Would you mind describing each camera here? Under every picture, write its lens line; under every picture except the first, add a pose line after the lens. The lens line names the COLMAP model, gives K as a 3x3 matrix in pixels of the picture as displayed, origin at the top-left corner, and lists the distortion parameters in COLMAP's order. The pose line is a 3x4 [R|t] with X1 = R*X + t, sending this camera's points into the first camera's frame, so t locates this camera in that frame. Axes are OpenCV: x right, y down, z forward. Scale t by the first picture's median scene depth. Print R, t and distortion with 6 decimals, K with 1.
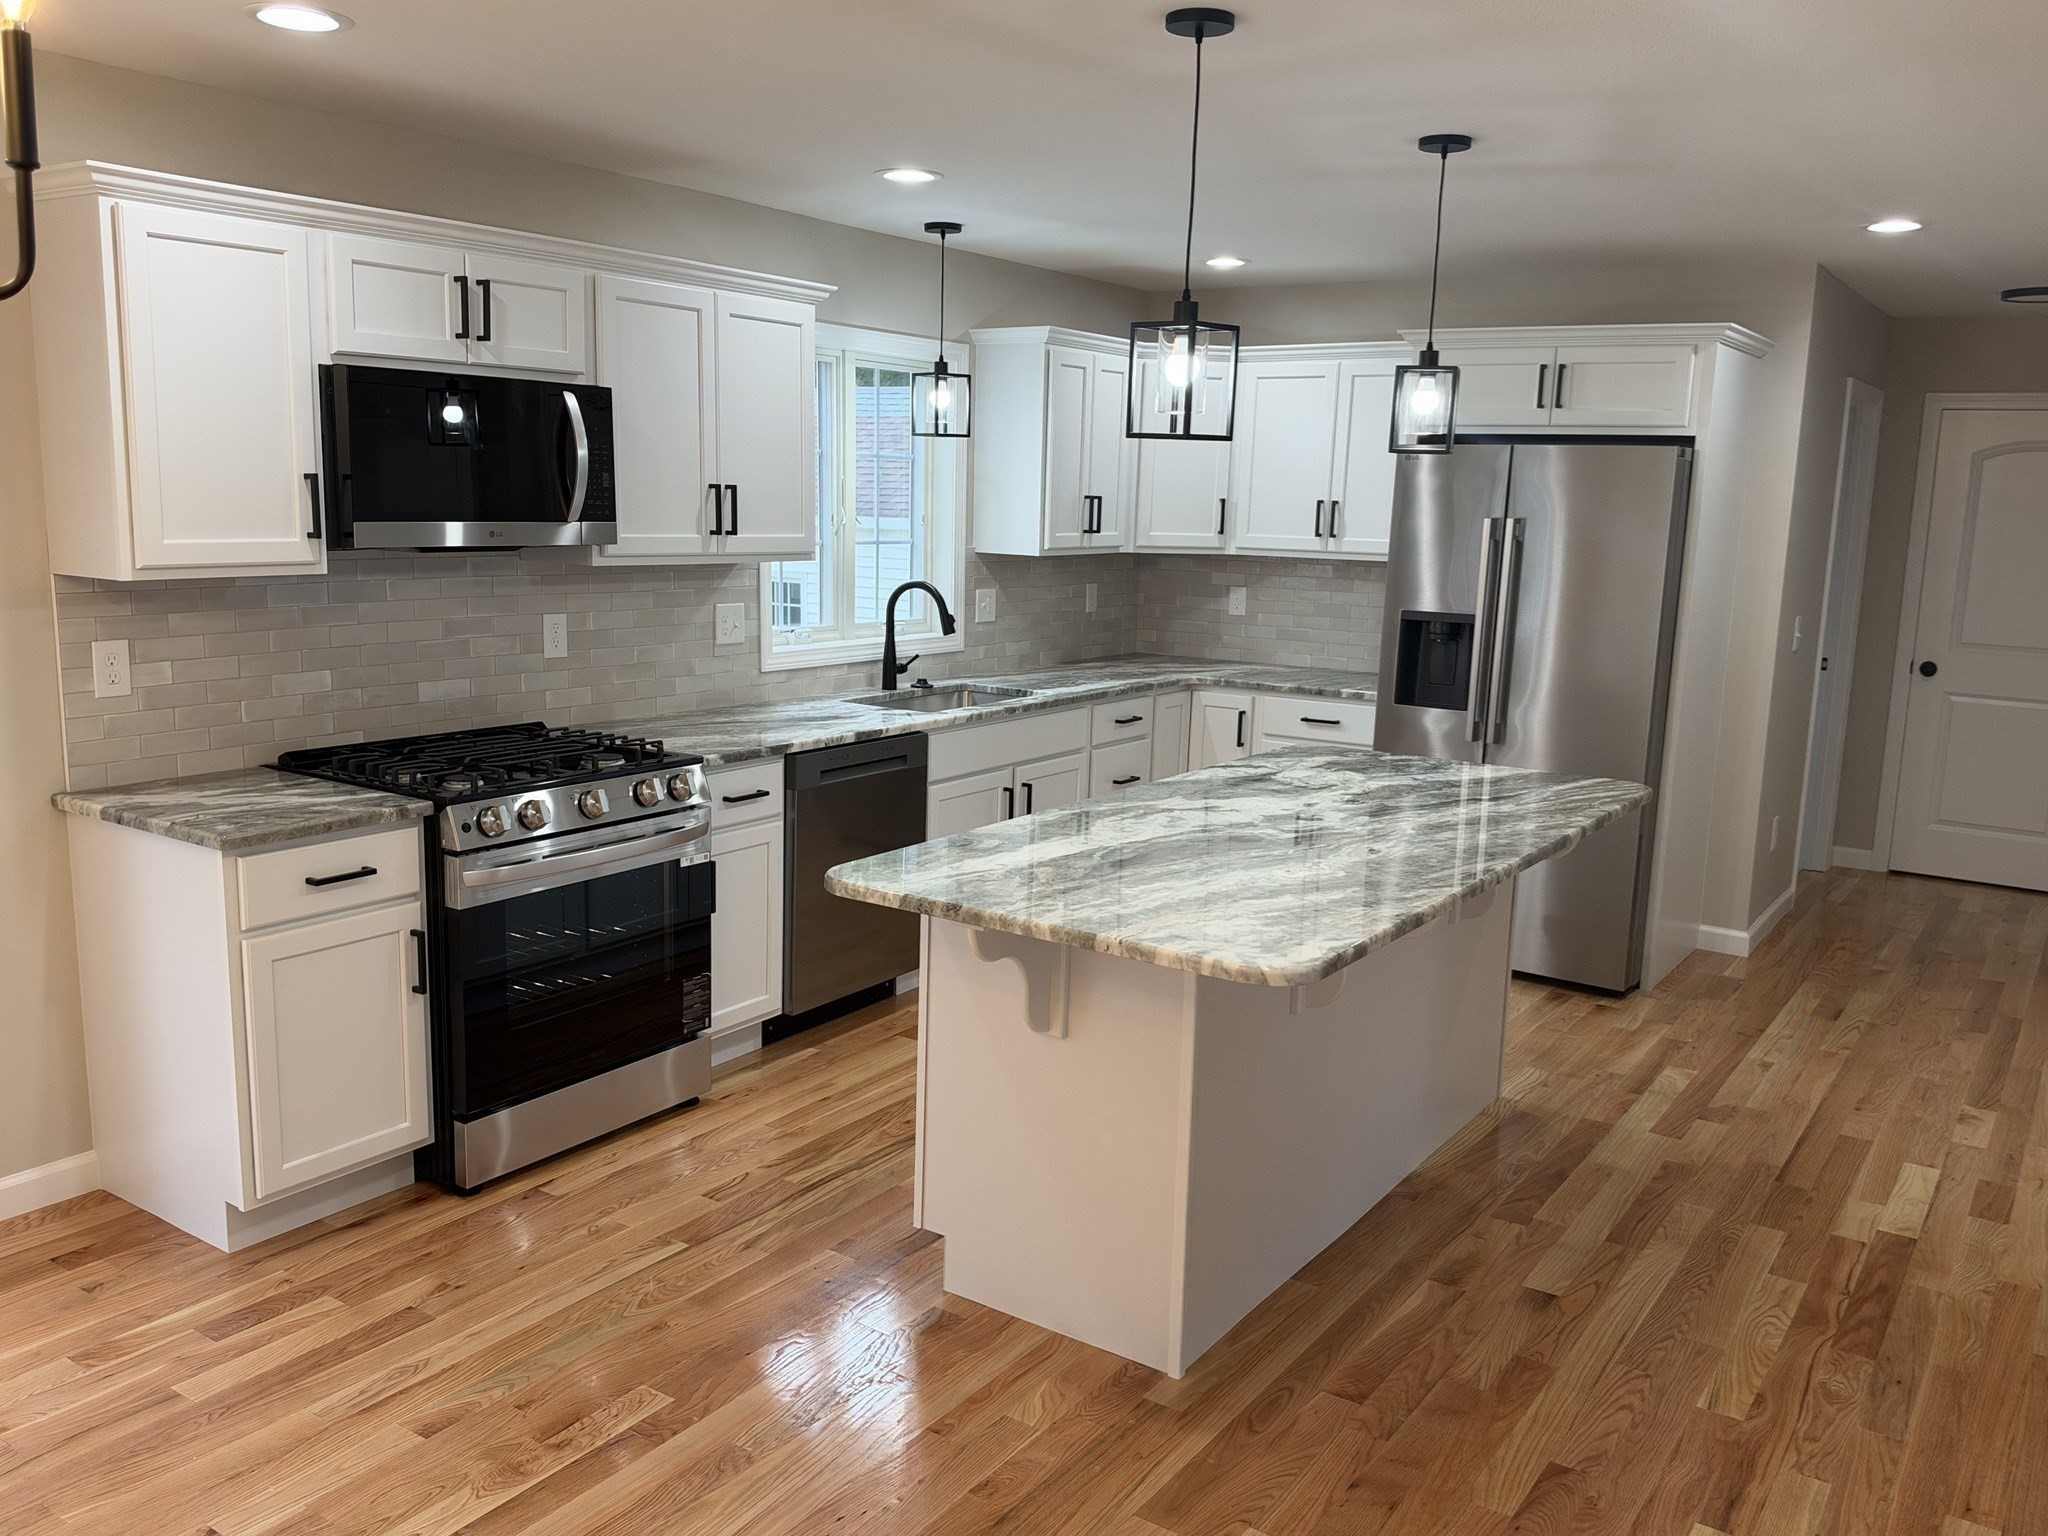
lens RADIAL K [[1640.3, 0, 1024.0], [0, 1640.3, 768.0], [0, 0, 1]] dist [0.117221, -0.222529]
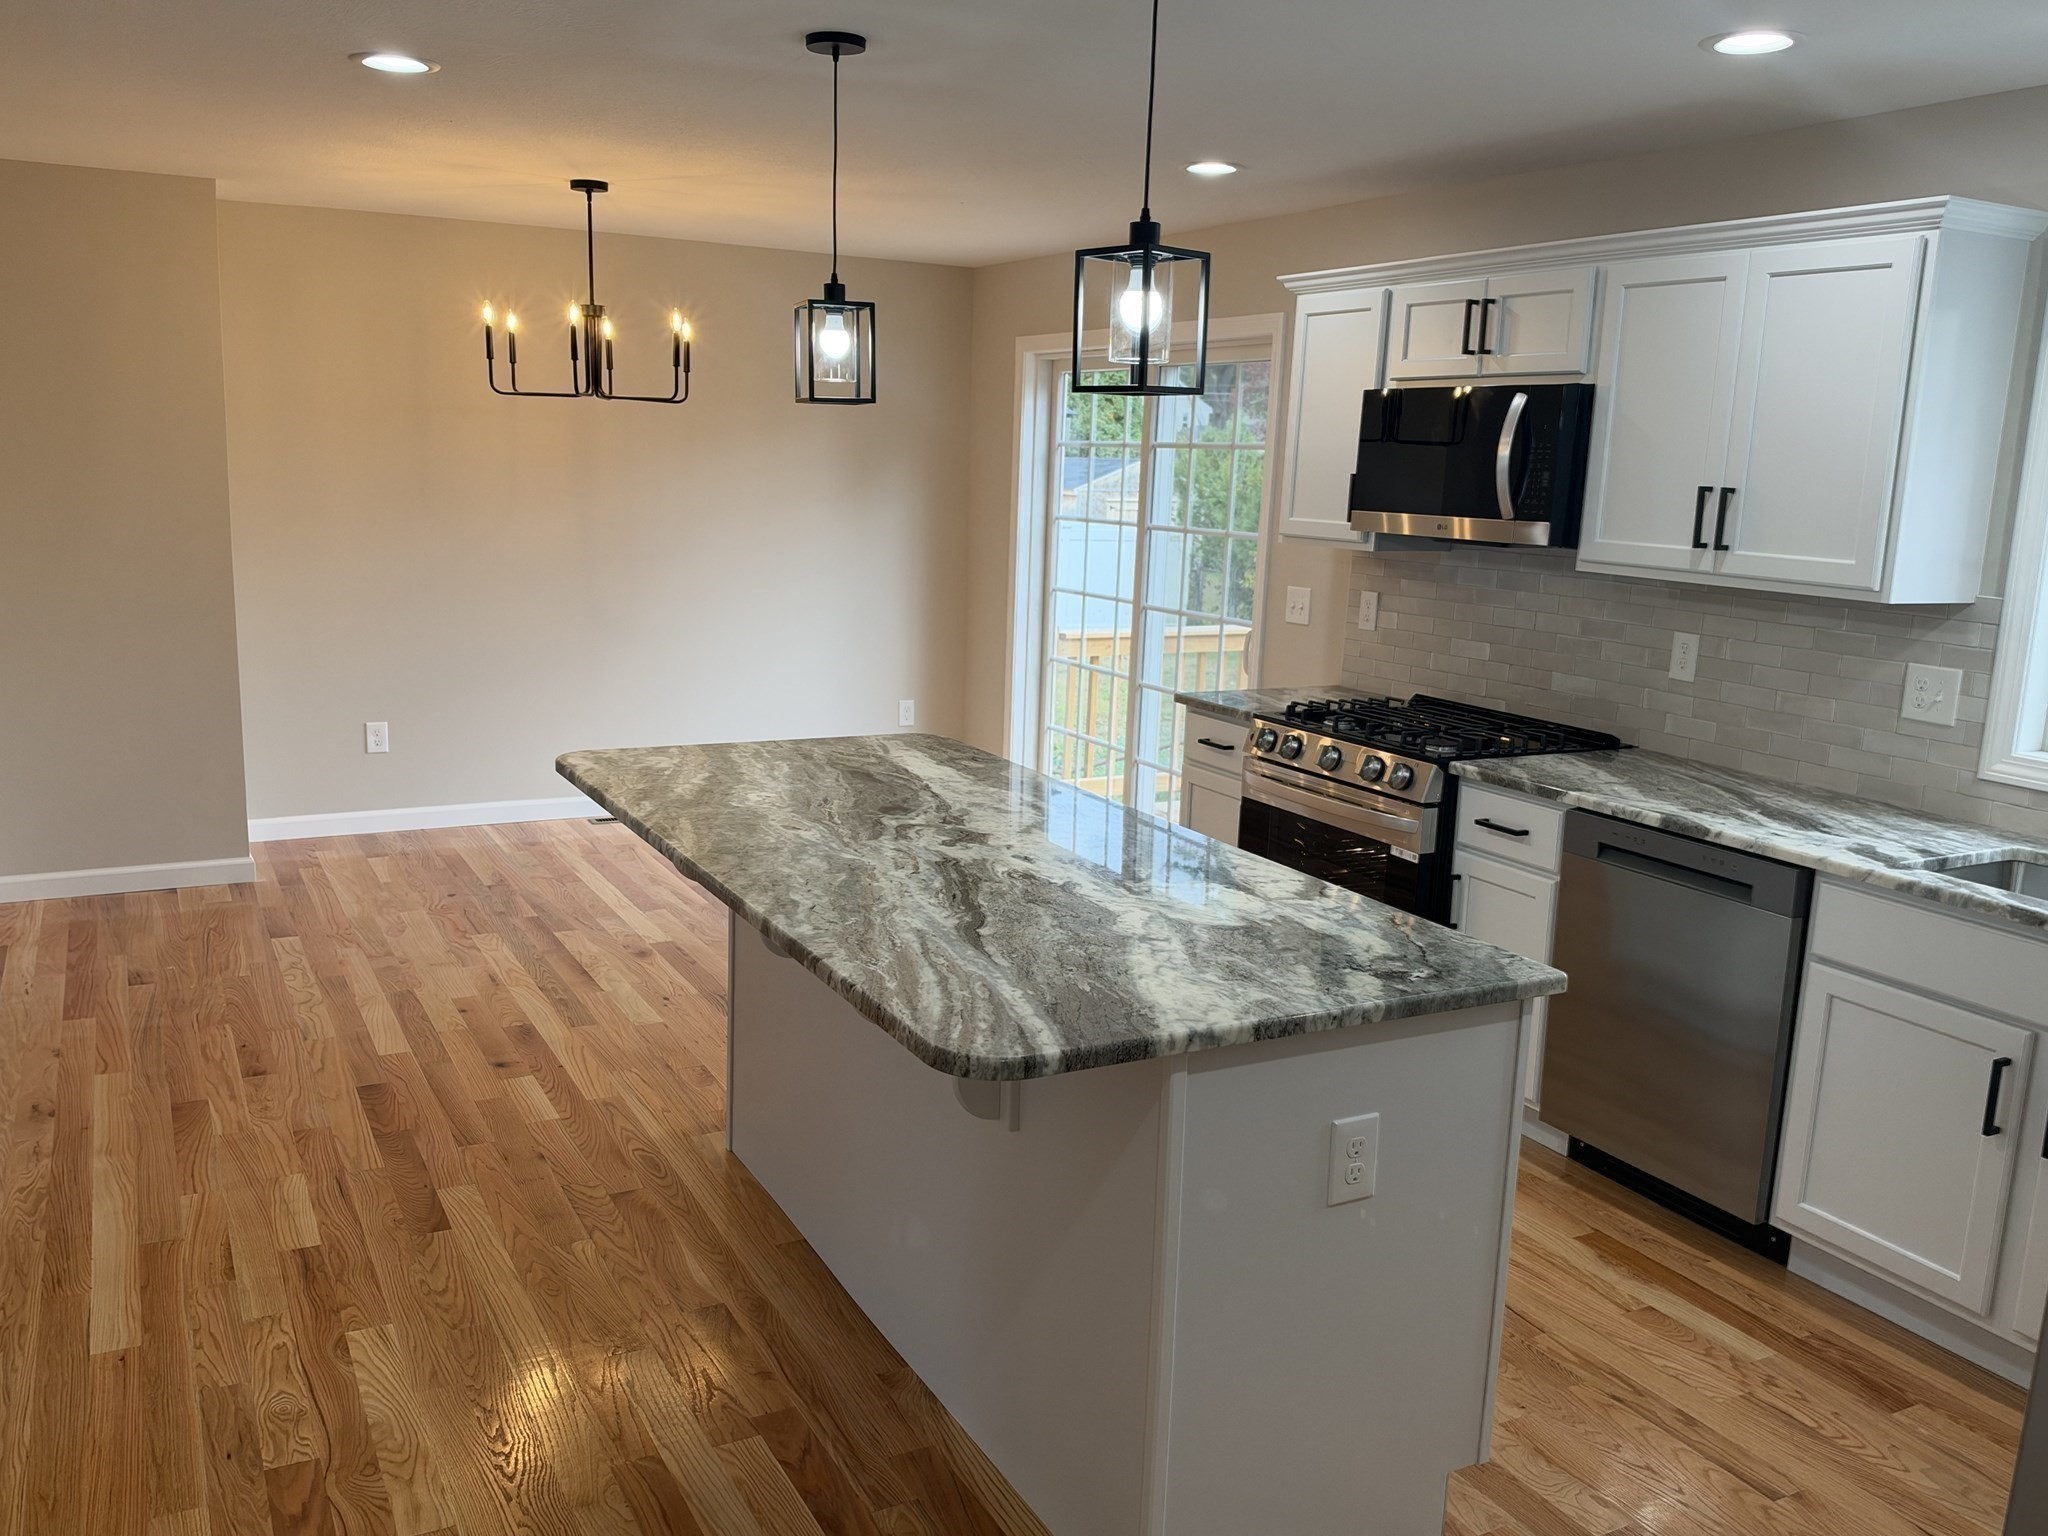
lens RADIAL K [[1627.6, 0, 1024.0], [0, 1627.6, 768.0], [0, 0, 1]] dist [0.087065, -0.231940]
pose [[-0.460819, 0.120578, -0.879265, 0.790987], [-0.197522, 0.951945, 0.234065, -0.184466], [0.865235, 0.281536, -0.414857, 1.229040]]
